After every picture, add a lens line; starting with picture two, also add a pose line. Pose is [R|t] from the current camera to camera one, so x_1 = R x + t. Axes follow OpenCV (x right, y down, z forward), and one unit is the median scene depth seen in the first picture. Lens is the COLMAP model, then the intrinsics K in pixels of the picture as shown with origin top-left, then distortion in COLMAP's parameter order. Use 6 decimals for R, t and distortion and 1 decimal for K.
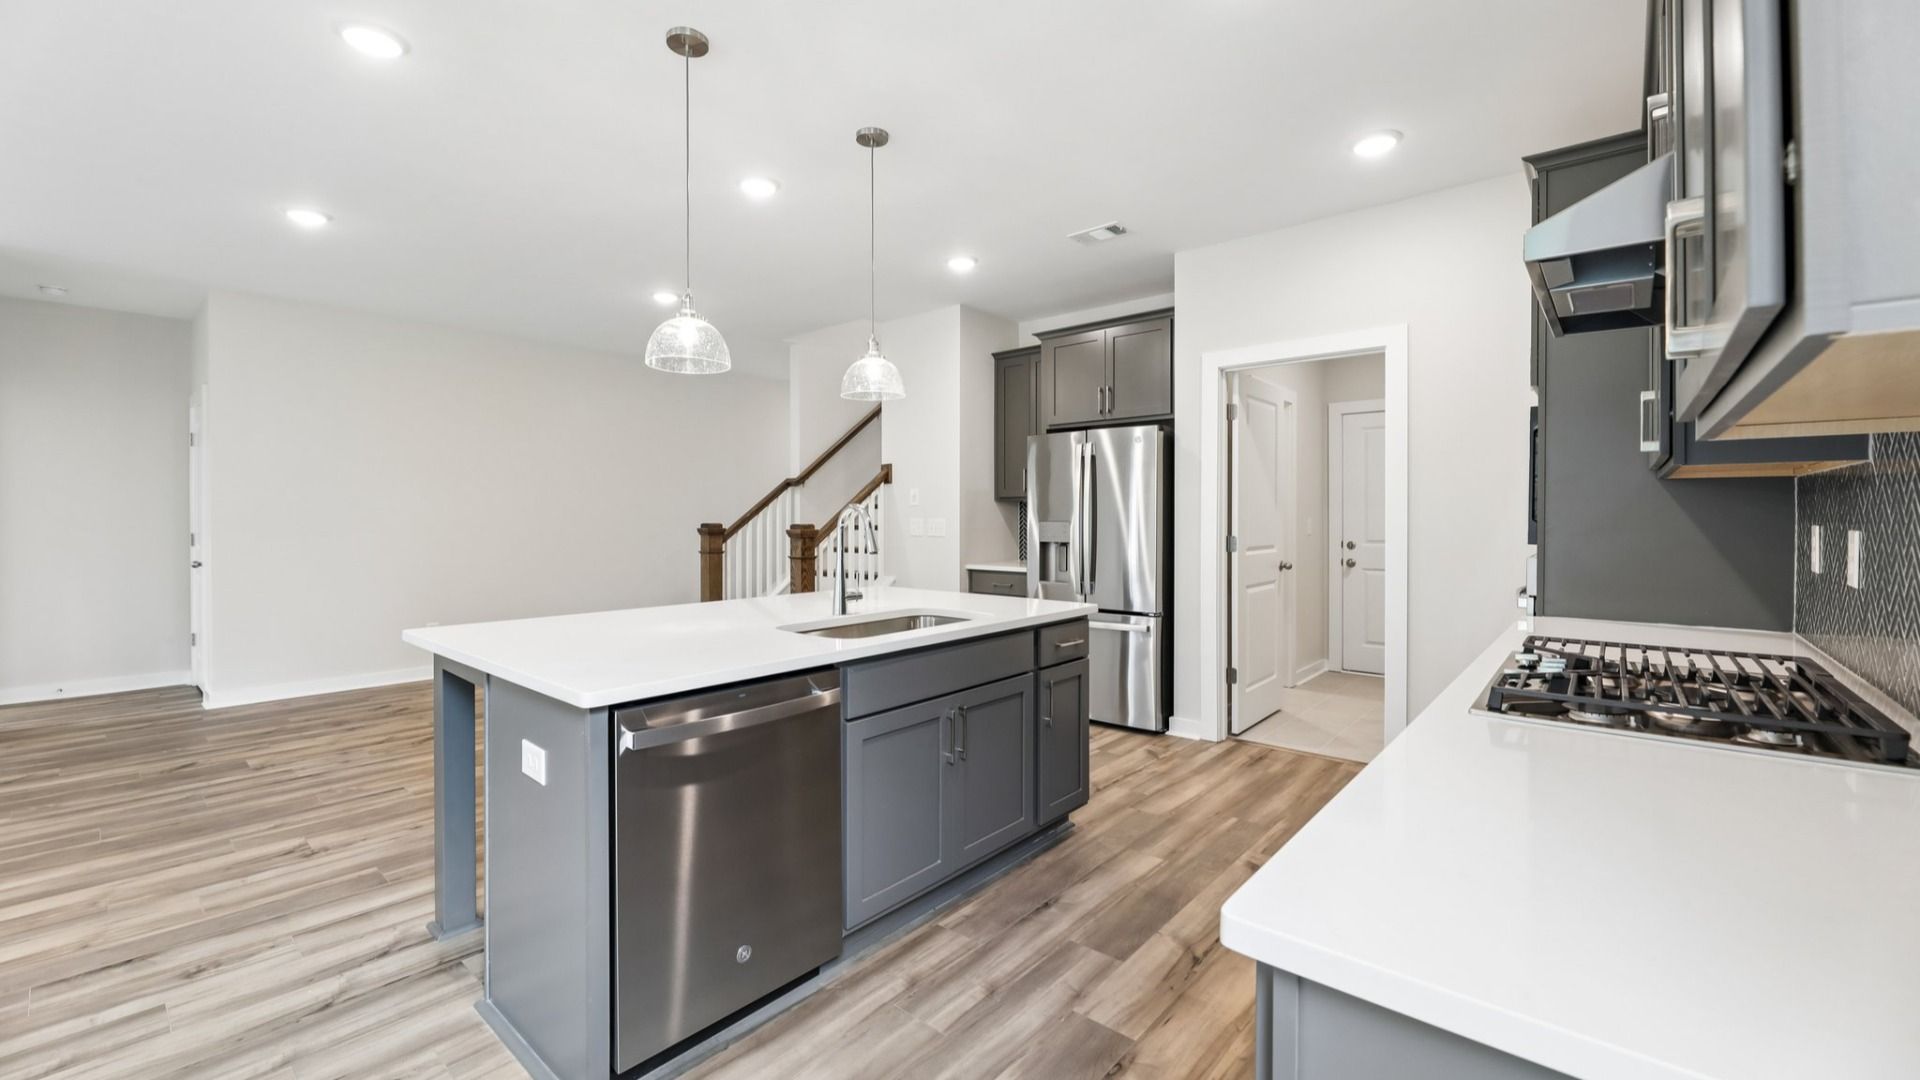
lens RADIAL K [[769.3, 0, 960.0], [0, 769.3, 521.8], [0, 0, 1]] dist [-0.002529, -0.002240]
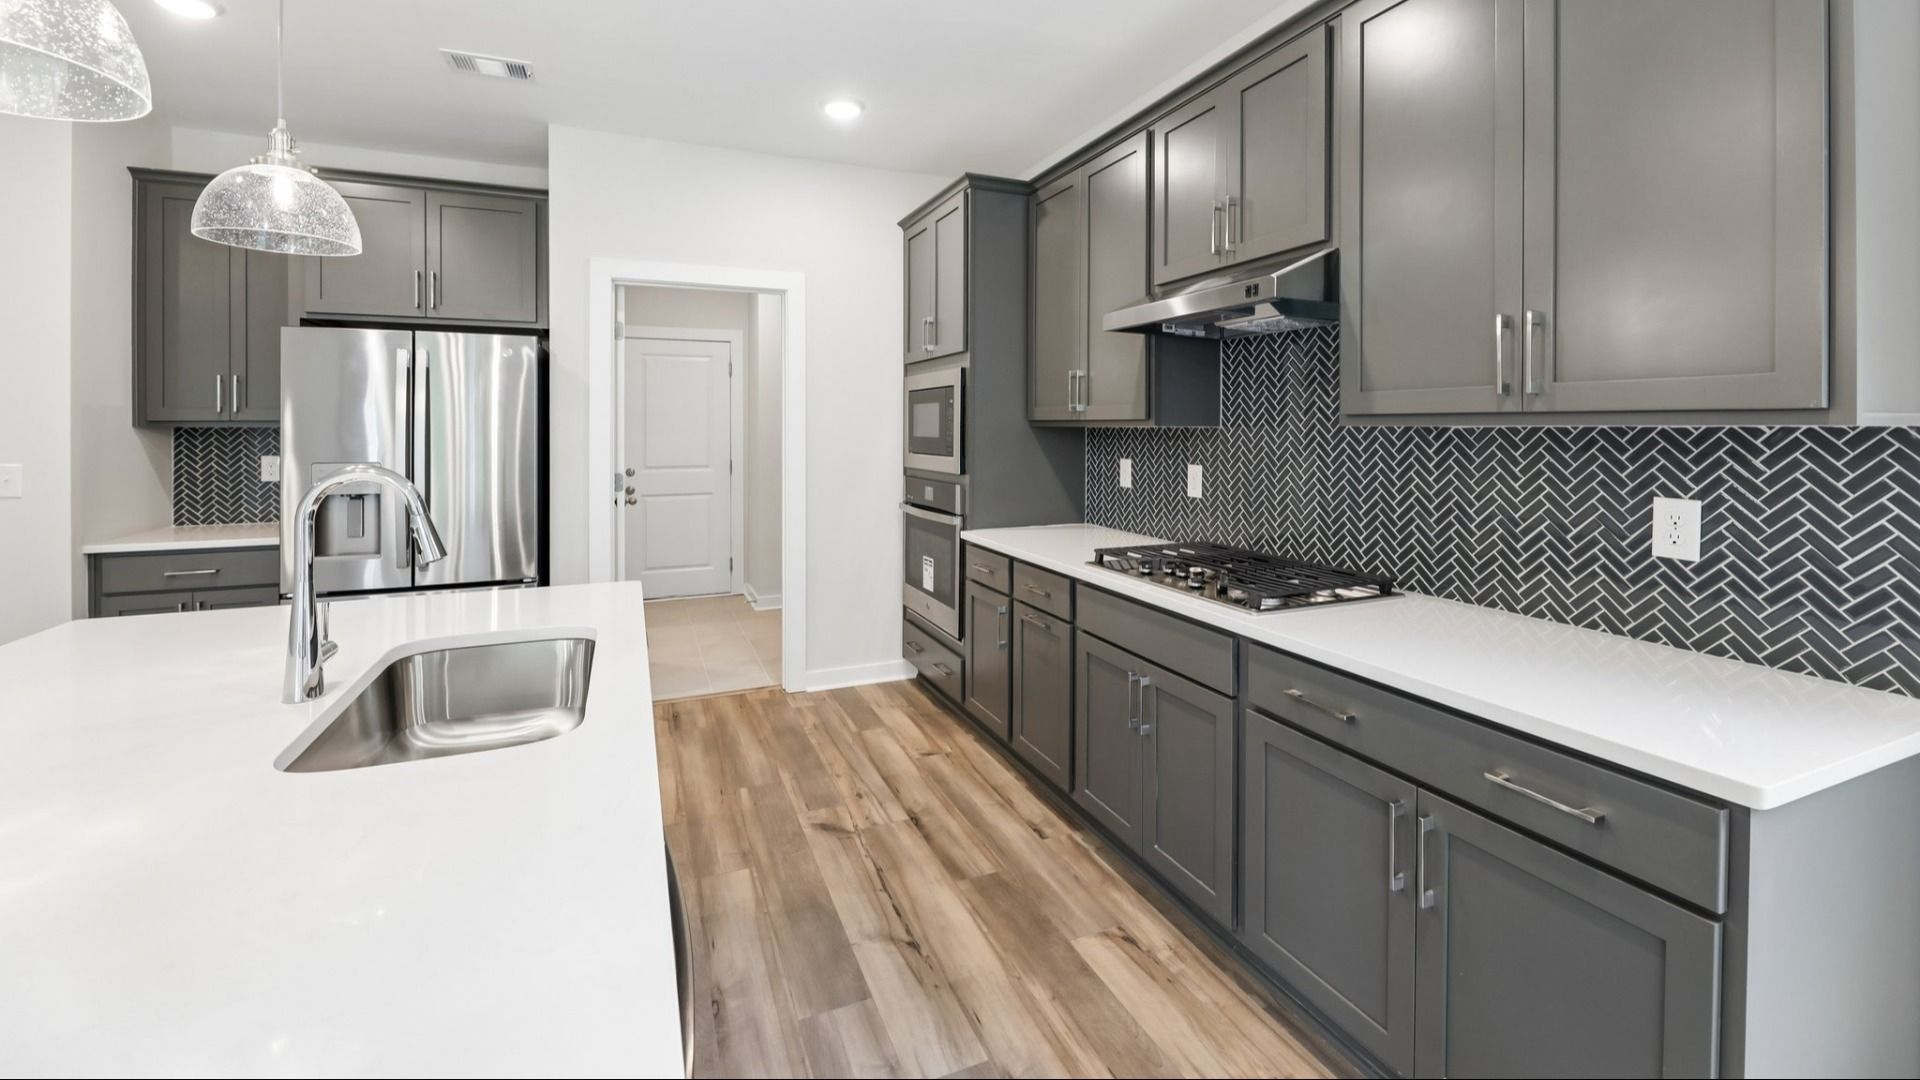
lens RADIAL K [[769.3, 0, 961.0], [0, 769.3, 431.4], [0, 0, 1]] dist [-0.002529, -0.002240]
pose [[0.447038, -0.002726, 0.894511, -0.288152], [0.006485, 0.999979, -0.000193, -0.030250], [-0.894492, 0.005887, 0.447046, 0.304610]]
